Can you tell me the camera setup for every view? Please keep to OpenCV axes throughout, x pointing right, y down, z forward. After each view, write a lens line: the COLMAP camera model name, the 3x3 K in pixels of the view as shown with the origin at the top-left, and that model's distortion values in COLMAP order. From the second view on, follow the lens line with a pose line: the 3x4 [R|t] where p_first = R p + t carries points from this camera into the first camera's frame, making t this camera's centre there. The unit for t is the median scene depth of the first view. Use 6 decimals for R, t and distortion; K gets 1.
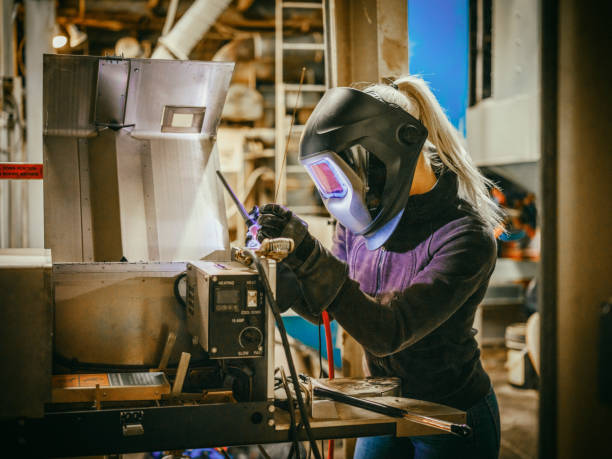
lens RADIAL K [[979.8, 0, 306.0], [0, 979.8, 229.5], [0, 0, 1]] dist [0.002331, -0.023906]
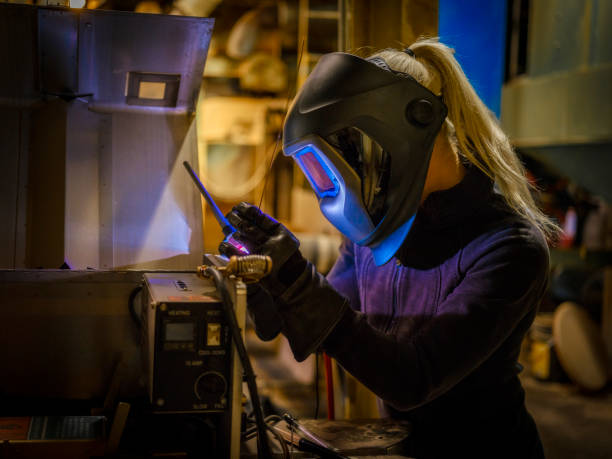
lens RADIAL K [[928.5, 0, 306.0], [0, 928.5, 229.5], [0, 0, 1]] dist [0.000575, 0.036067]
pose [[0.998927, 0.033282, -0.032212, 0.031171], [-0.032092, 0.998809, 0.036758, -0.033131], [0.033397, -0.035685, 0.998805, 0.267201]]
